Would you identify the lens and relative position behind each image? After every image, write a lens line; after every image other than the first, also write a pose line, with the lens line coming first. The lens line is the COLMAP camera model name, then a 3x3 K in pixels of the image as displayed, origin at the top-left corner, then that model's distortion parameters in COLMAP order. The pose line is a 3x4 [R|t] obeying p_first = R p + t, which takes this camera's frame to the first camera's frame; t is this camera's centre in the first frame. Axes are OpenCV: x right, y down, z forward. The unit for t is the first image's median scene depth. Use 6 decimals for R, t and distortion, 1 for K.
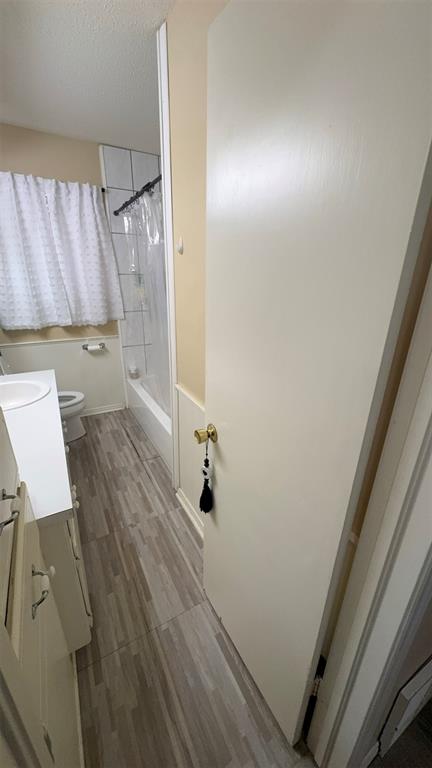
lens RADIAL K [[289.1, 0, 216.0], [0, 289.1, 384.0], [0, 0, 1]] dist [-0.011406, -0.000173]
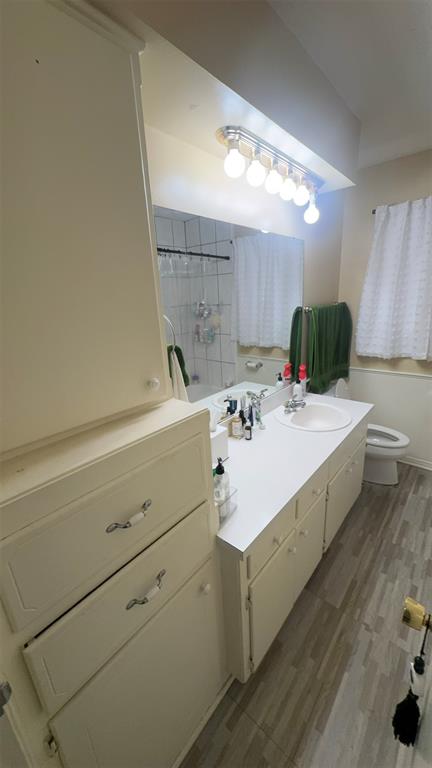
lens RADIAL K [[289.1, 0, 216.0], [0, 289.1, 384.0], [0, 0, 1]] dist [-0.011406, -0.000173]
pose [[0.343726, 0.228499, -0.910846, 0.089797], [-0.288512, 0.948729, 0.129127, -0.082134], [0.893652, 0.218406, 0.392027, 0.157790]]
